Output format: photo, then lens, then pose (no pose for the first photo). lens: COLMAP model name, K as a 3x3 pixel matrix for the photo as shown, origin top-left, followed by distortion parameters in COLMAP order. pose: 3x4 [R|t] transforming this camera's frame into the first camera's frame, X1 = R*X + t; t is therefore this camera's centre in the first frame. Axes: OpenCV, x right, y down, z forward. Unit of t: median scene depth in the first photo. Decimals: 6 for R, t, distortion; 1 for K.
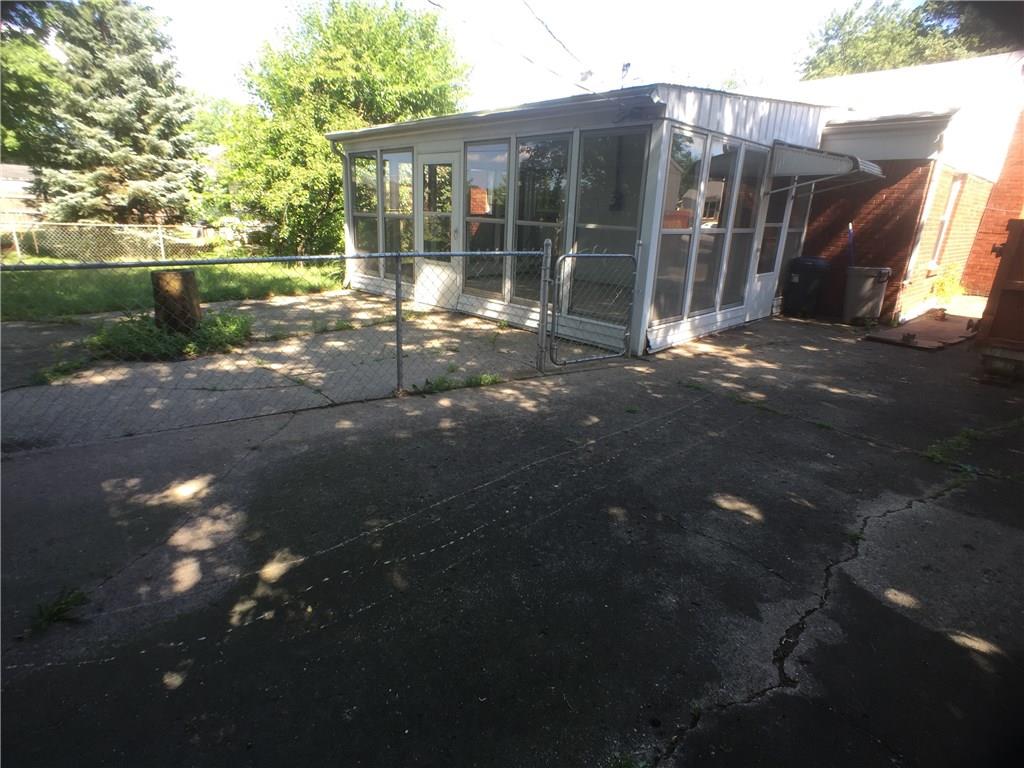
lens RADIAL K [[547.9, 0, 492.7], [0, 547.9, 382.6], [0, 0, 1]] dist [-0.026395, 0.020897]
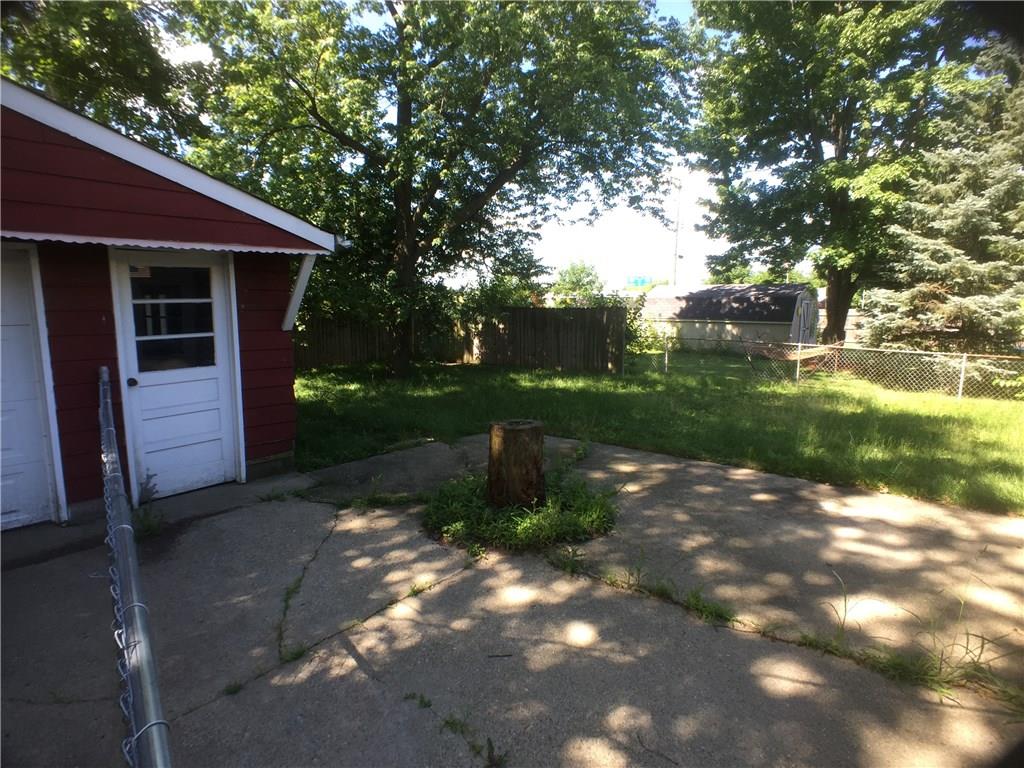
lens RADIAL K [[547.9, 0, 492.7], [0, 547.9, 382.6], [0, 0, 1]] dist [-0.026395, 0.020897]
pose [[0.090397, 0.104737, -0.990383, 0.120852], [-0.300612, 0.950939, 0.073128, -0.232634], [0.949453, 0.291111, 0.117448, 0.651222]]
